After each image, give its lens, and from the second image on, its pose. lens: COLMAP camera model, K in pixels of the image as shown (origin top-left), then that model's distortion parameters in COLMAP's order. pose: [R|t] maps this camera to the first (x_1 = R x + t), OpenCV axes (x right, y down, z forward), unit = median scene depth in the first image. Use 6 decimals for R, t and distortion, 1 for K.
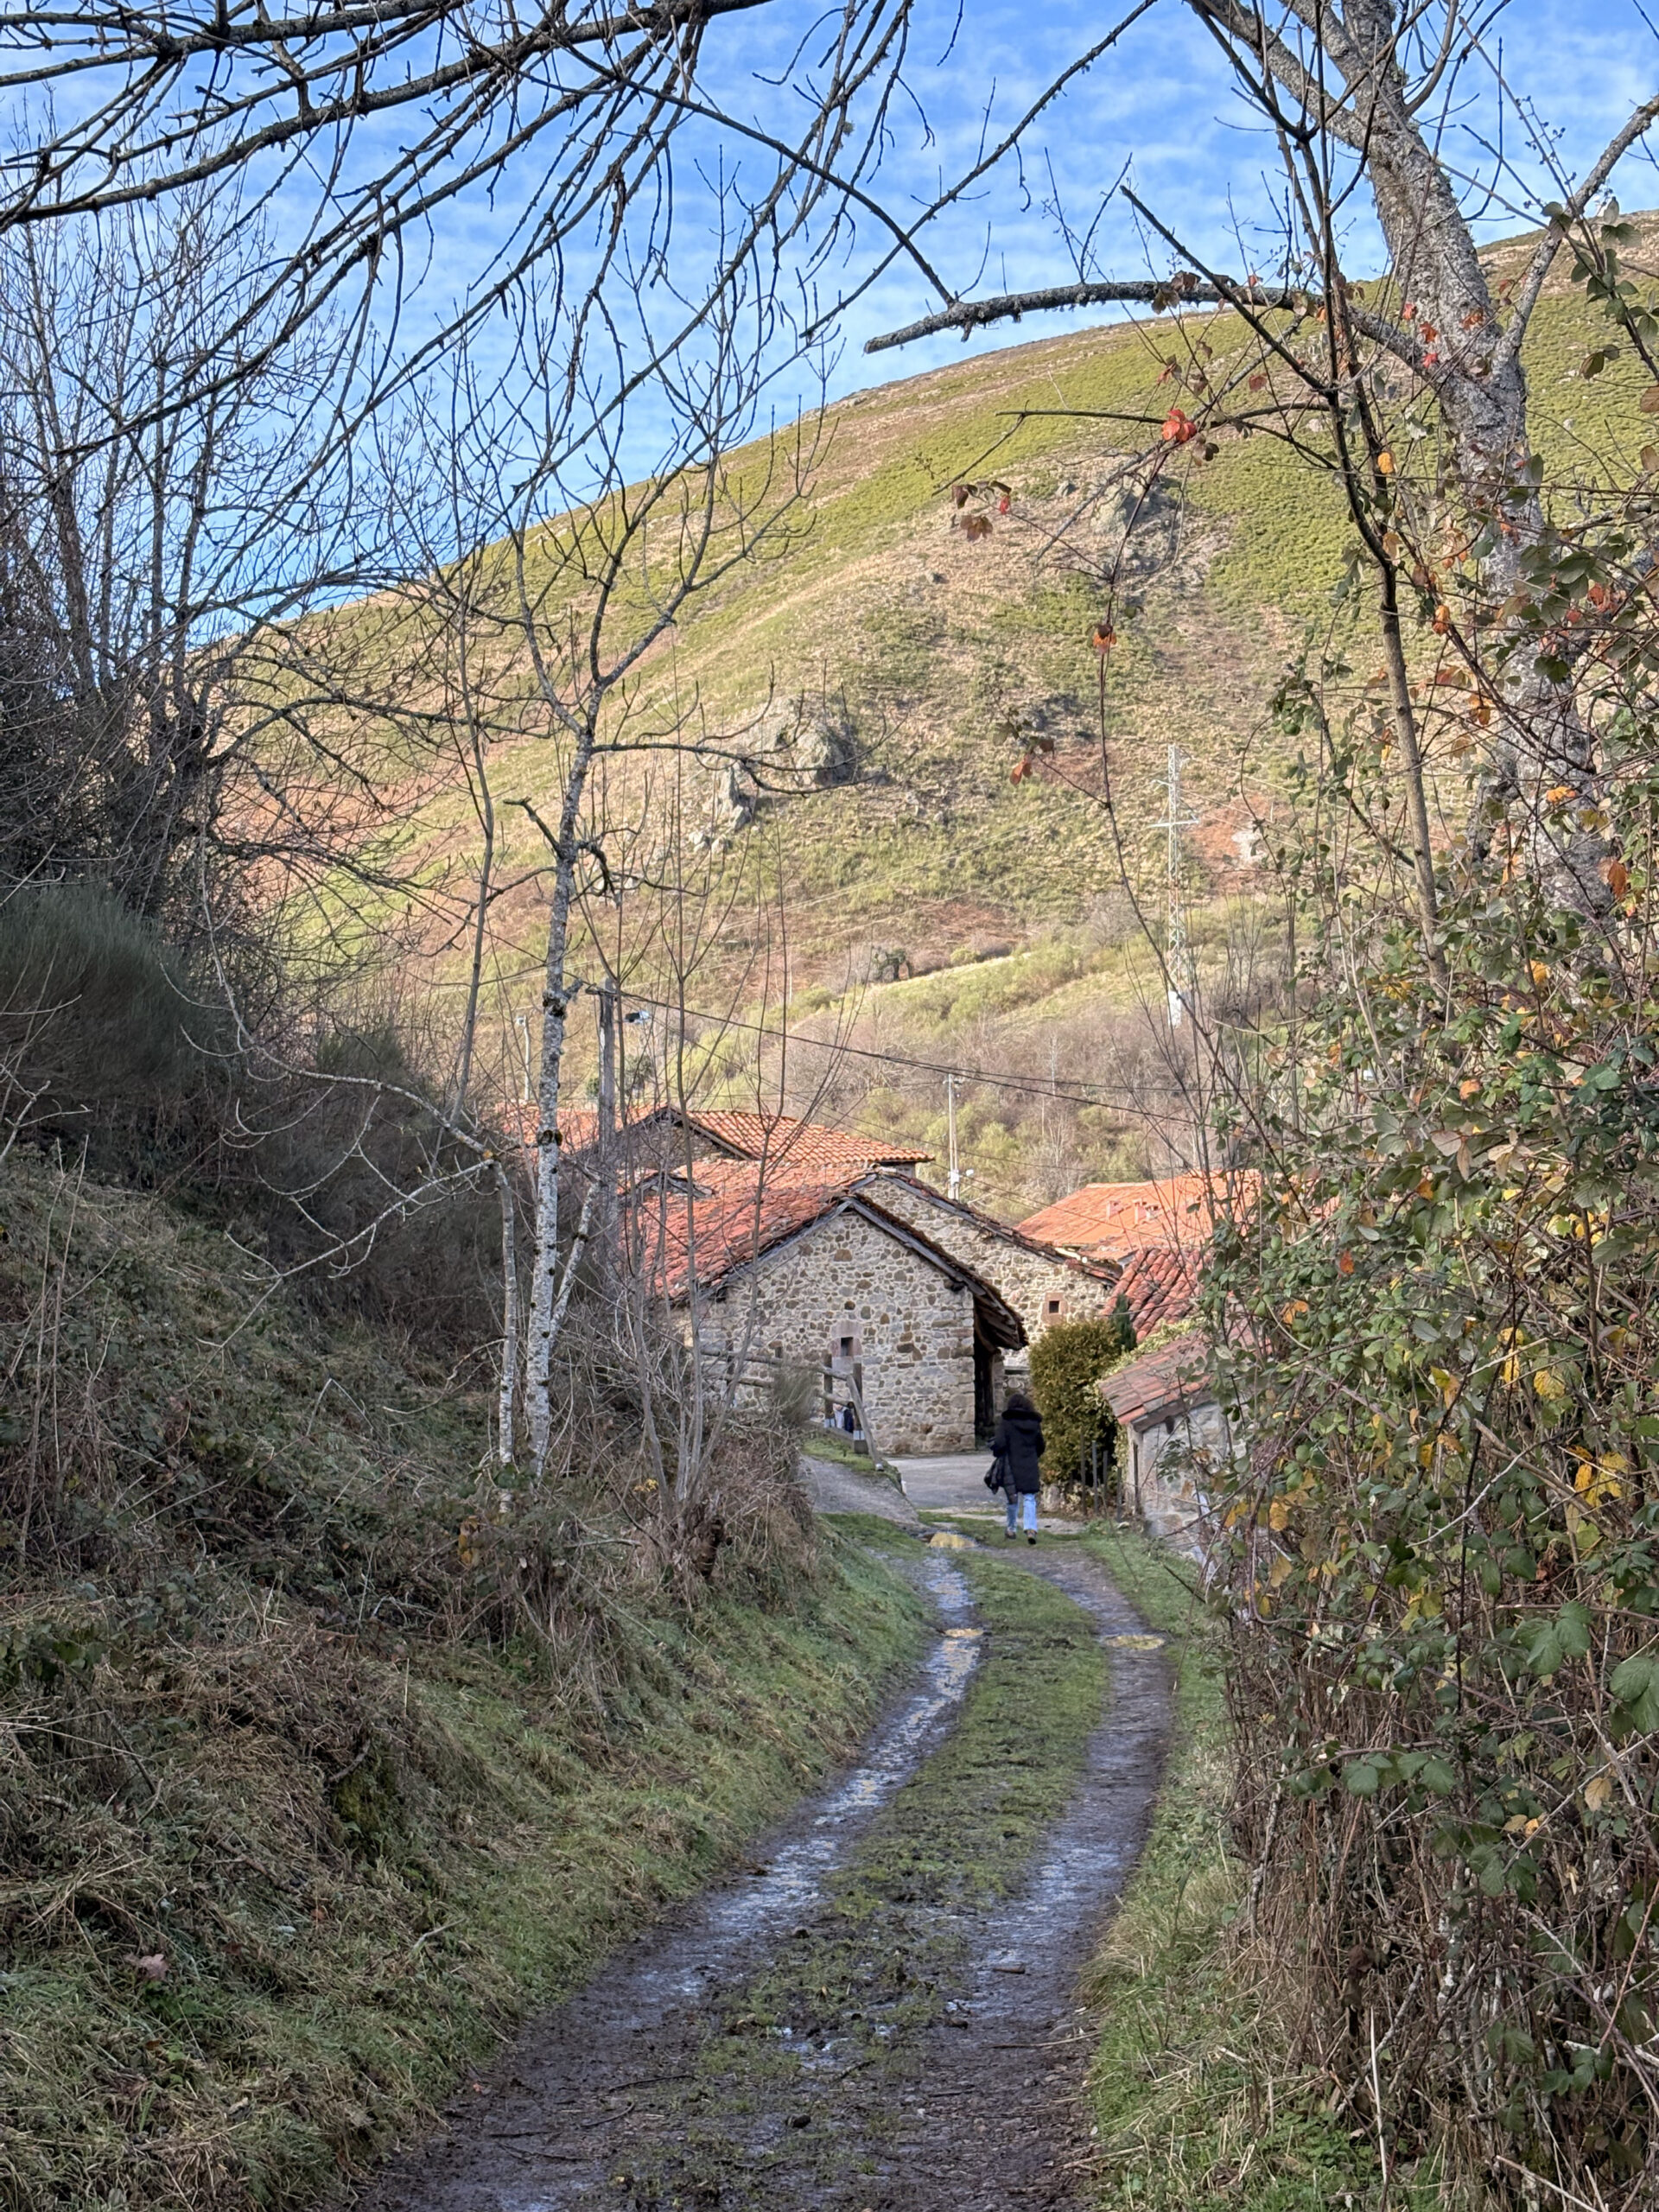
lens RADIAL K [[3374.6, 0, 838.2], [0, 3374.6, 1113.7], [0, 0, 1]] dist [0.260733, -1.110410]
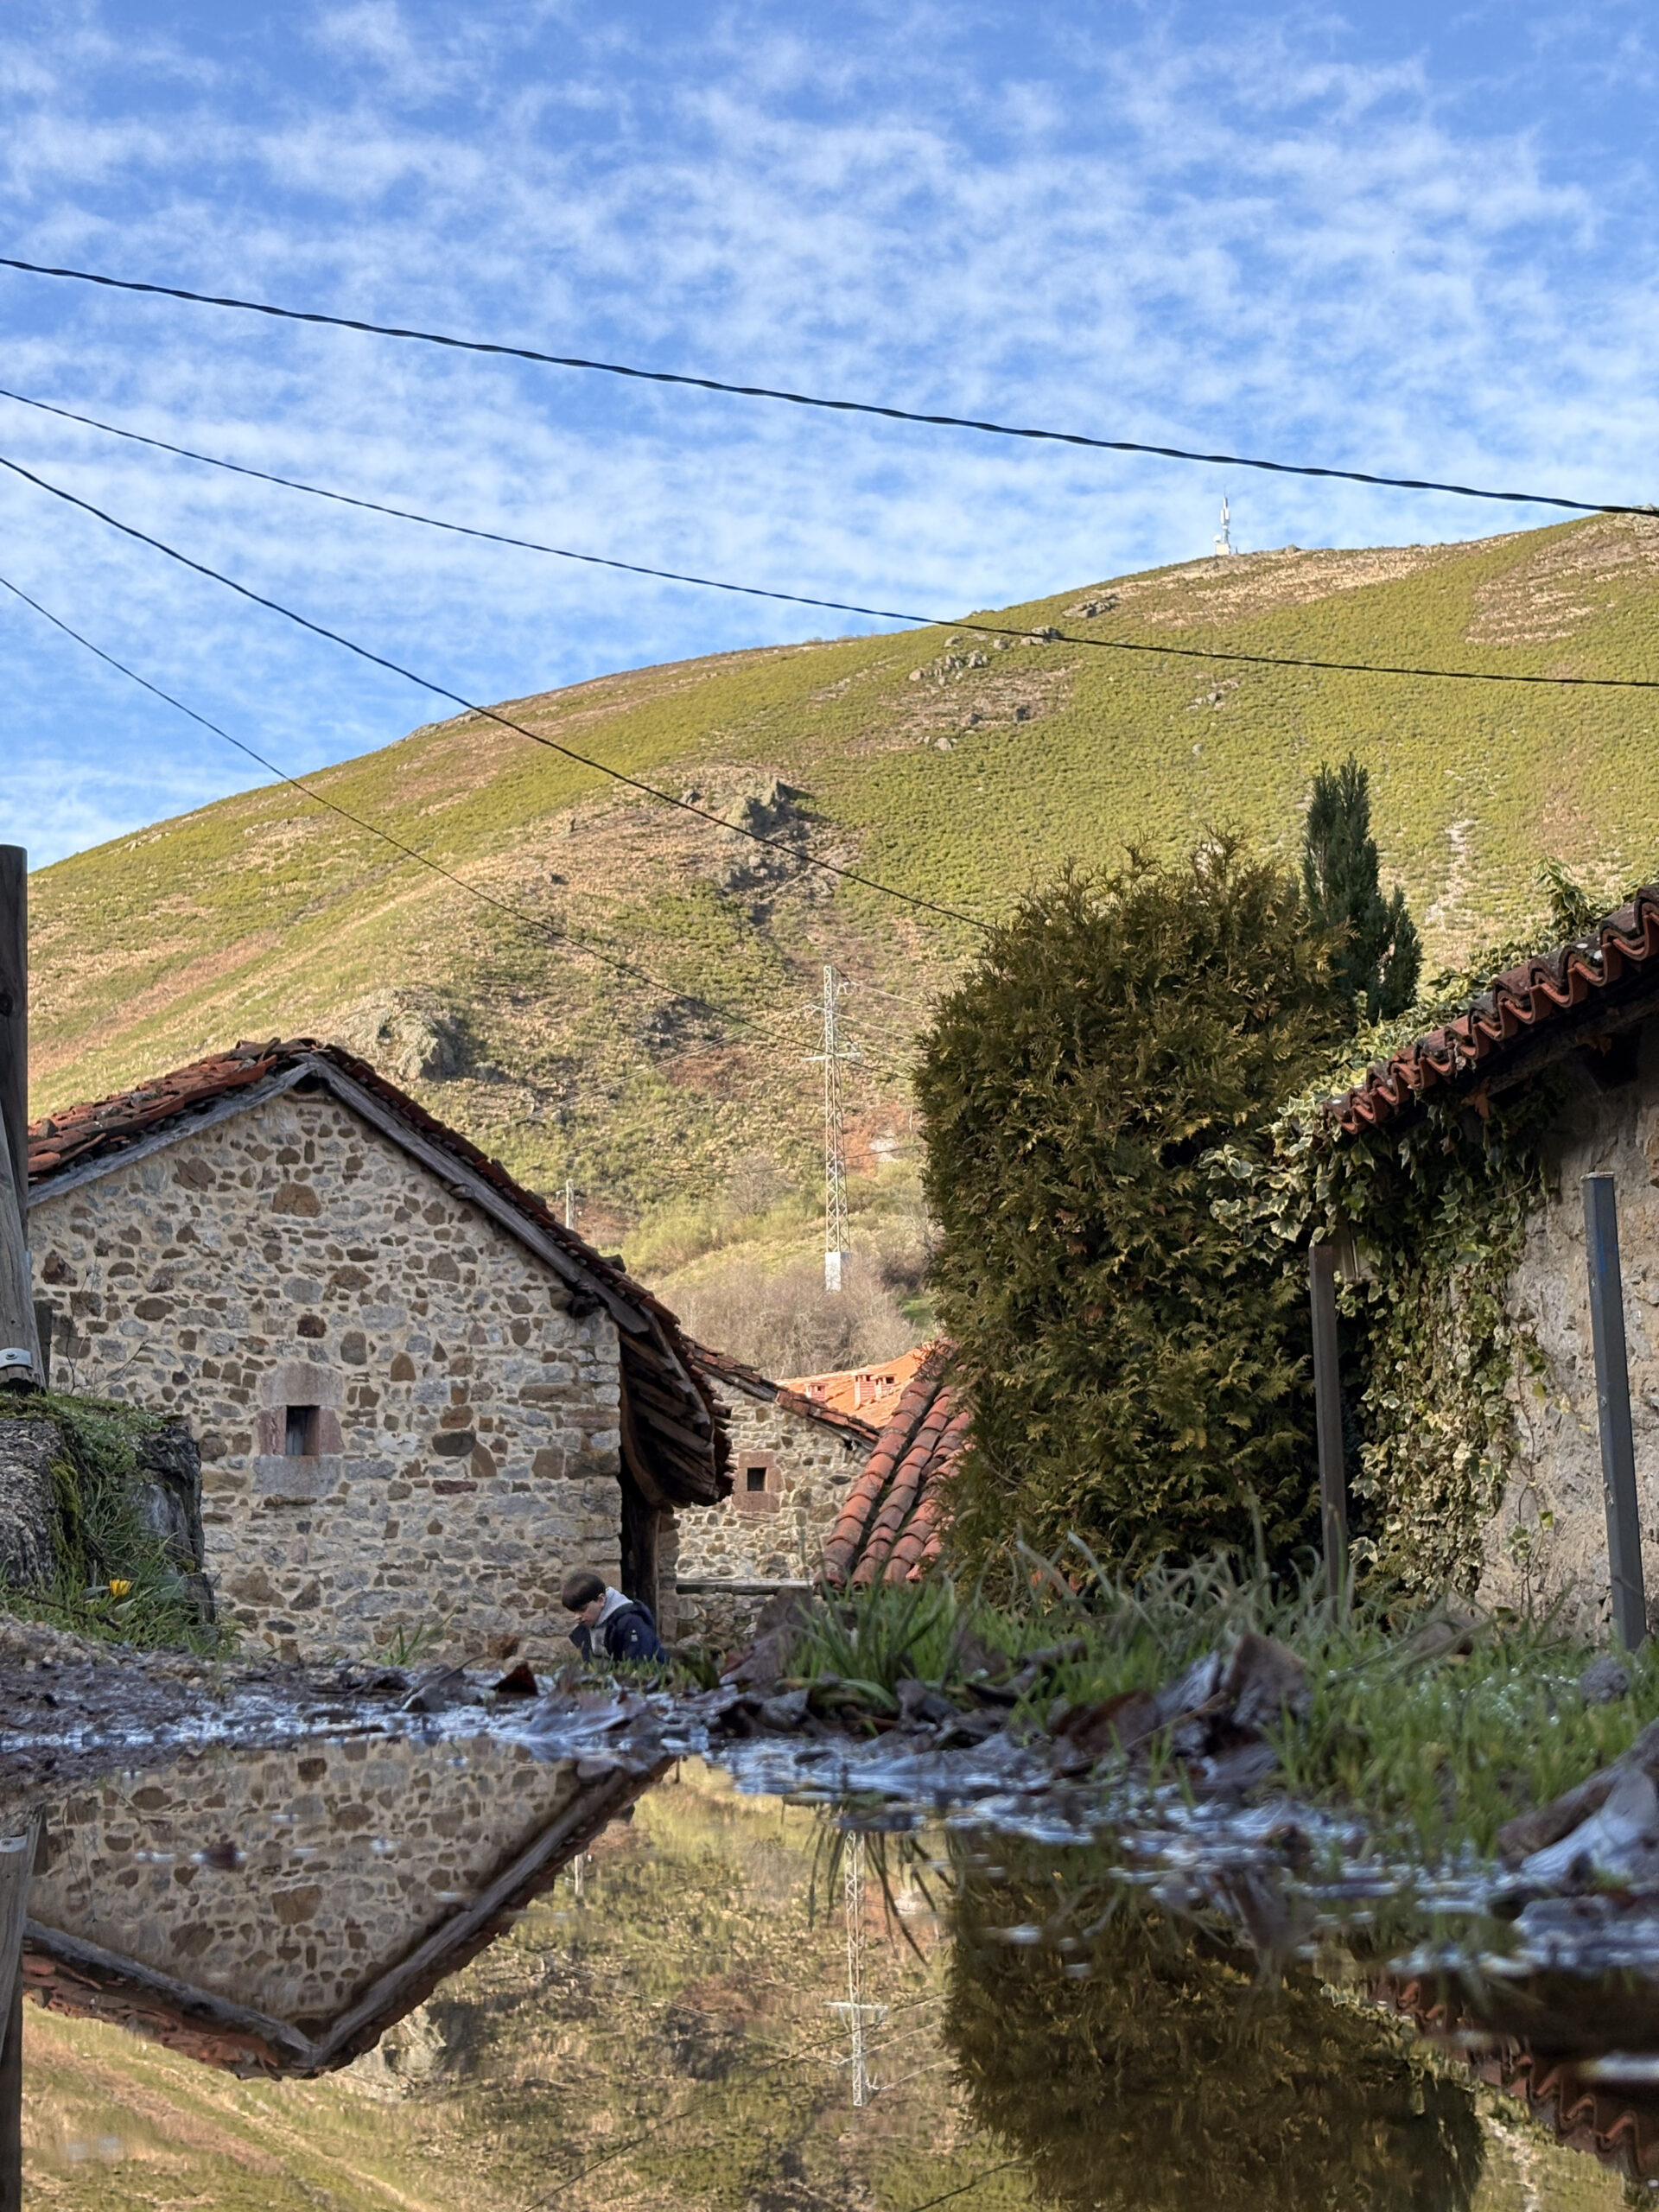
lens RADIAL K [[3377.3, 0, 820.6], [0, 3377.3, 1102.7], [0, 0, 1]] dist [0.253884, -1.069149]
pose [[0.994221, 0.009641, 0.106917, 0.019498], [0.002201, 0.993919, -0.110092, 0.073099], [-0.107328, 0.109691, 0.988154, 0.580454]]
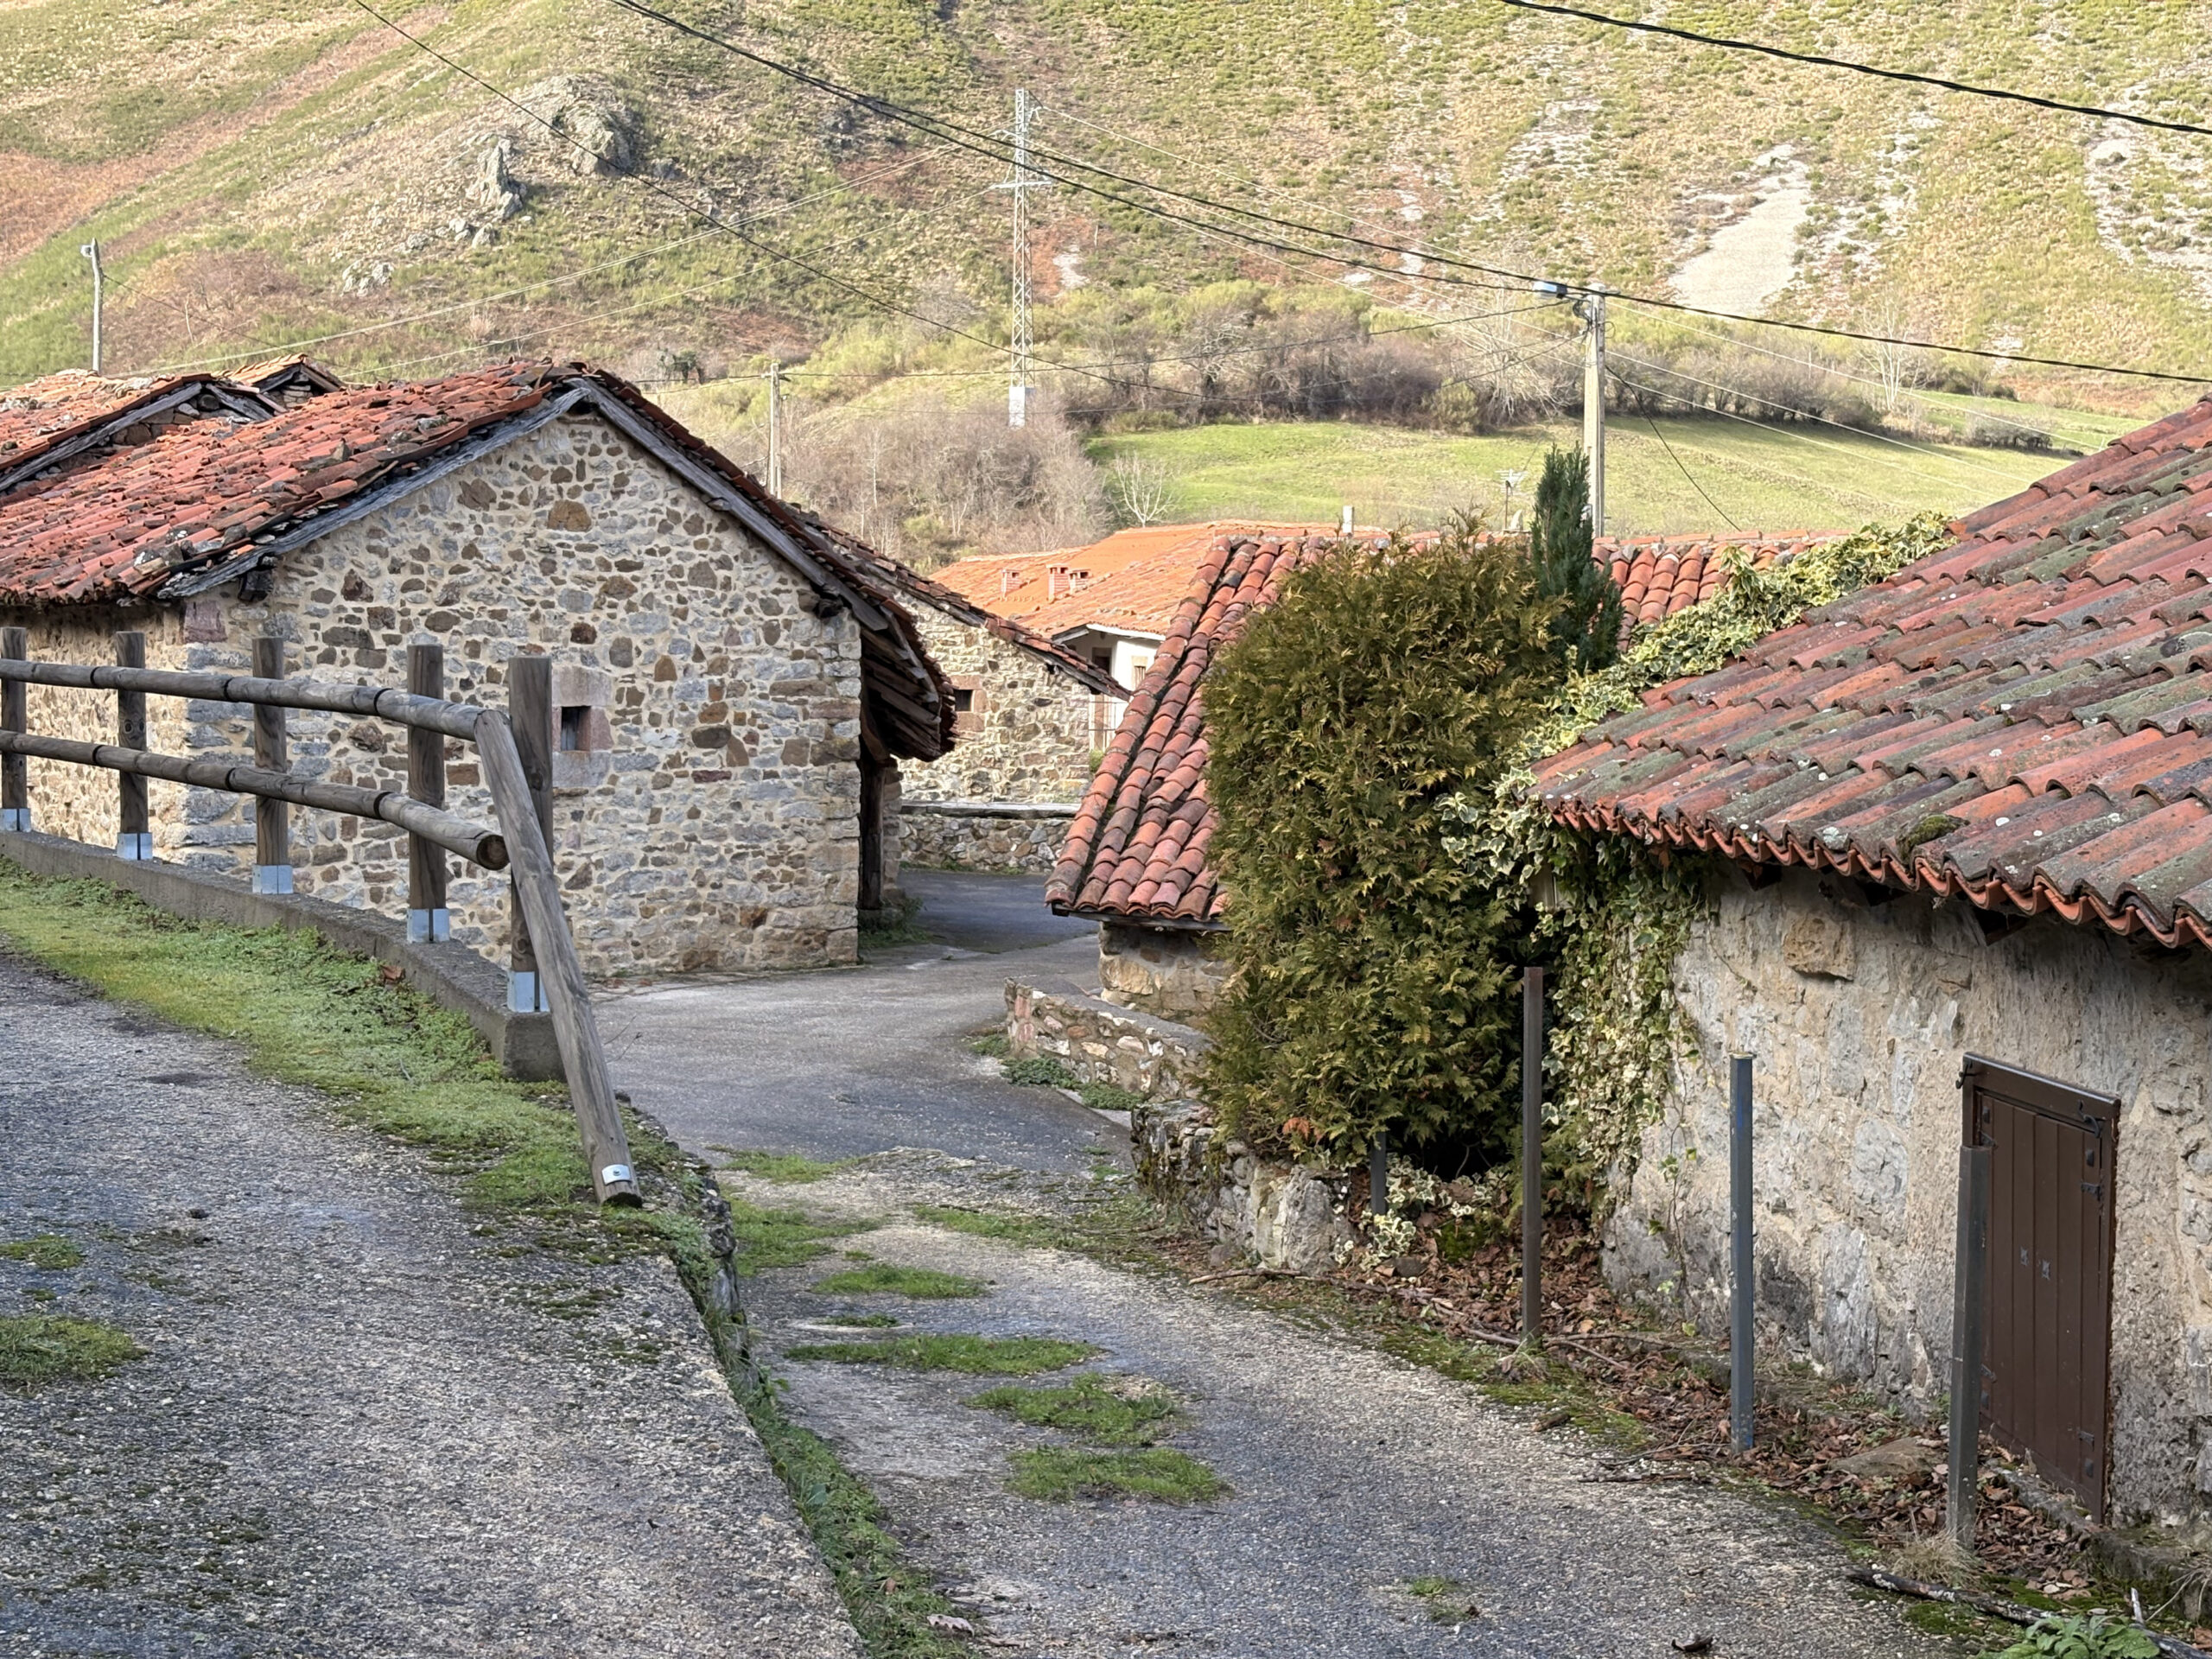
lens RADIAL K [[3377.3, 0, 1095.0], [0, 3377.3, 836.6], [0, 0, 1]] dist [0.253884, -1.069149]
pose [[0.990064, 0.017931, 0.139468, 0.007818], [-0.028457, 0.996864, 0.073845, 0.047619], [-0.137706, -0.077080, 0.987469, 0.545949]]
